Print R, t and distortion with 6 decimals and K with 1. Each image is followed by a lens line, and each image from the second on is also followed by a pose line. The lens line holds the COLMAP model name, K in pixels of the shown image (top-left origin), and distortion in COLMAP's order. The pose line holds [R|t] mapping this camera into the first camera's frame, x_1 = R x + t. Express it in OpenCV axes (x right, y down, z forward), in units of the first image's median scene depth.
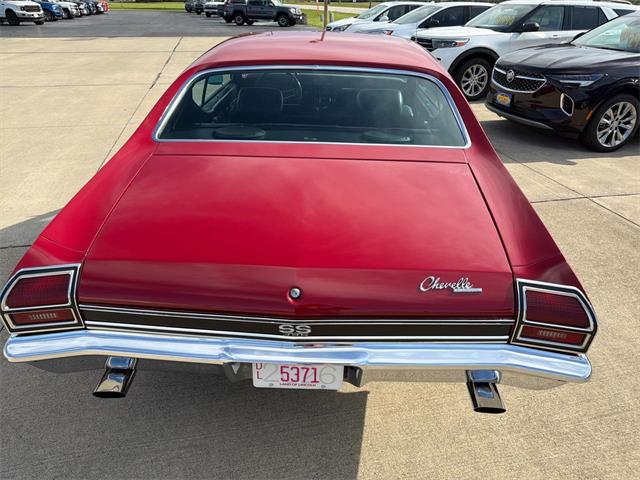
lens RADIAL K [[455.8, 0, 322.2], [0, 455.8, 242.4], [0, 0, 1]] dist [0.019741, -0.024843]
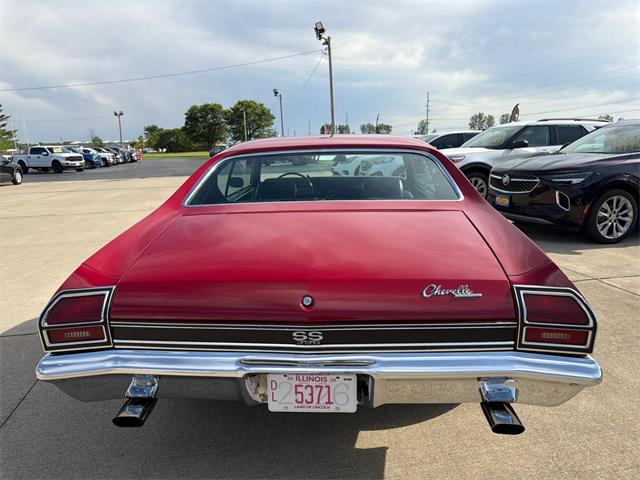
lens RADIAL K [[455.3, 0, 317.0], [0, 455.3, 240.4], [0, 0, 1]] dist [0.021125, -0.030071]
pose [[0.998574, -0.036474, -0.038980, 0.008366], [0.024270, 0.960545, -0.277065, 0.203038], [0.047548, 0.275724, 0.960060, -0.060082]]
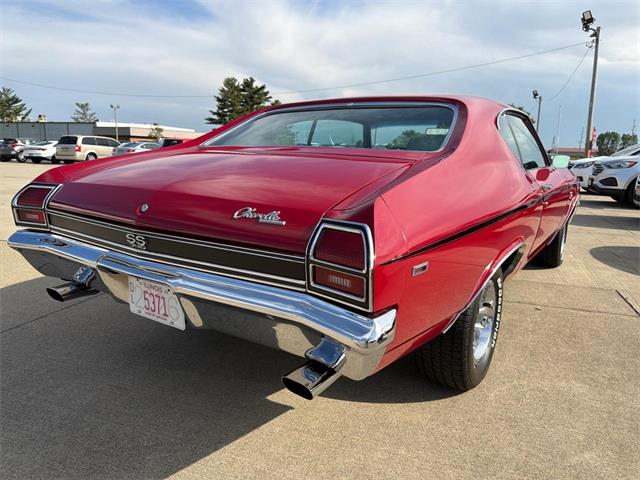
lens RADIAL K [[458.4, 0, 319.5], [0, 458.4, 238.2], [0, 0, 1]] dist [-0.004107, -0.003704]
pose [[0.847982, 0.105157, -0.519489, 0.675896], [-0.258166, 0.937941, -0.231554, 0.248574], [0.462900, 0.330468, 0.822505, 0.215573]]
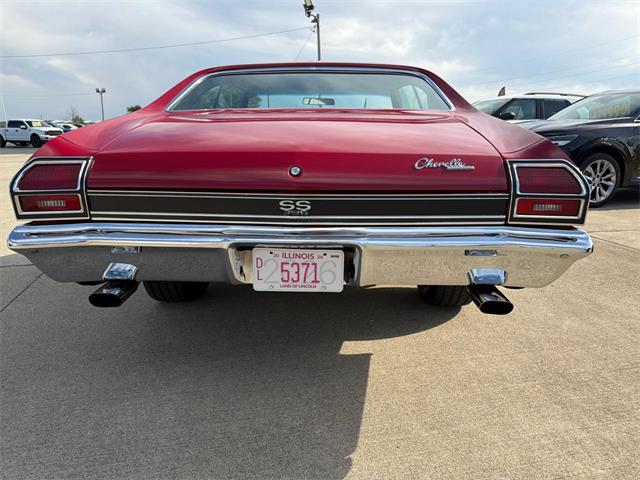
lens RADIAL K [[454.0, 0, 317.7], [0, 454.0, 238.5], [0, 0, 1]] dist [0.037483, -0.049368]
pose [[0.999868, -0.015647, -0.004270, -0.004660], [0.014064, 0.967567, -0.252222, 0.392753], [0.008078, 0.252129, 0.967660, 0.021664]]
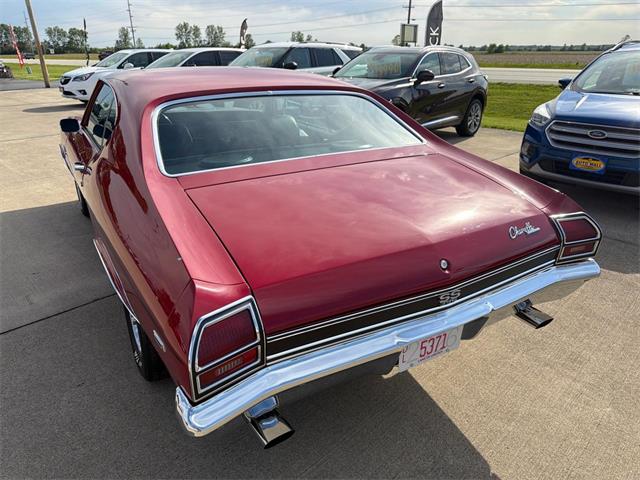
lens RADIAL K [[458.4, 0, 319.5], [0, 458.4, 238.2], [0, 0, 1]] dist [-0.004107, -0.003704]
pose [[0.844836, -0.215928, 0.489517, -0.646015], [0.262227, 0.964627, -0.027064, -0.001191], [-0.466358, 0.151229, 0.871573, 0.105095]]
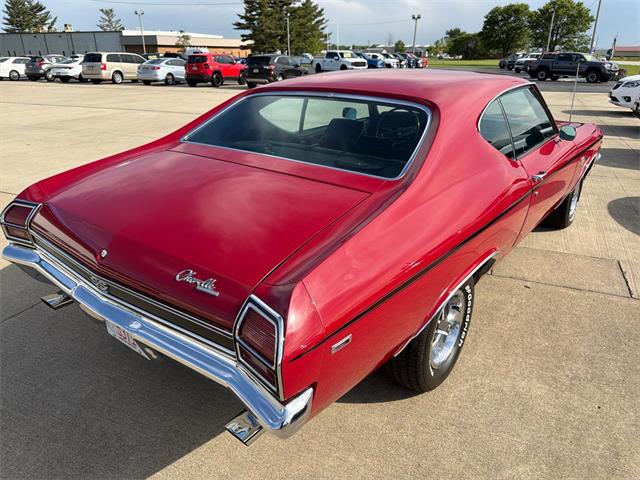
lens RADIAL K [[457.2, 0, 319.7], [0, 457.2, 244.9], [0, 0, 1]] dist [-0.003611, -0.003580]
pose [[0.808655, 0.213187, -0.548296, 0.786670], [-0.266313, 0.963717, -0.018061, -0.029632], [0.524552, 0.160623, 0.836089, 0.213771]]
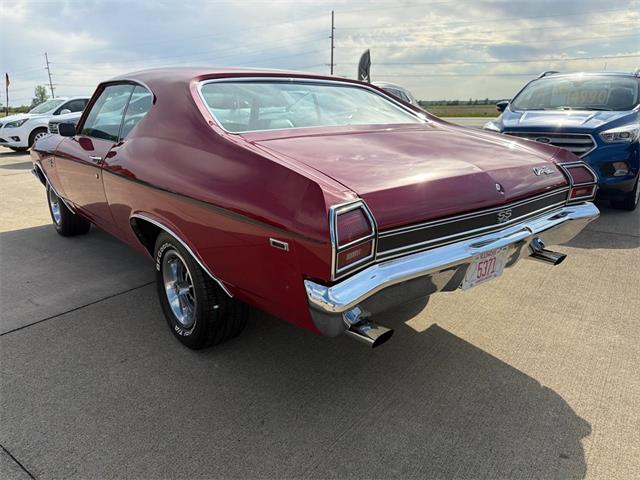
lens RADIAL K [[457.2, 0, 319.7], [0, 457.2, 244.9], [0, 0, 1]] dist [-0.003611, -0.003580]
pose [[0.752830, -0.211718, 0.623236, -0.964903], [0.327703, 0.941724, -0.075933, 0.149258], [-0.570840, 0.261401, 0.778339, 0.234908]]
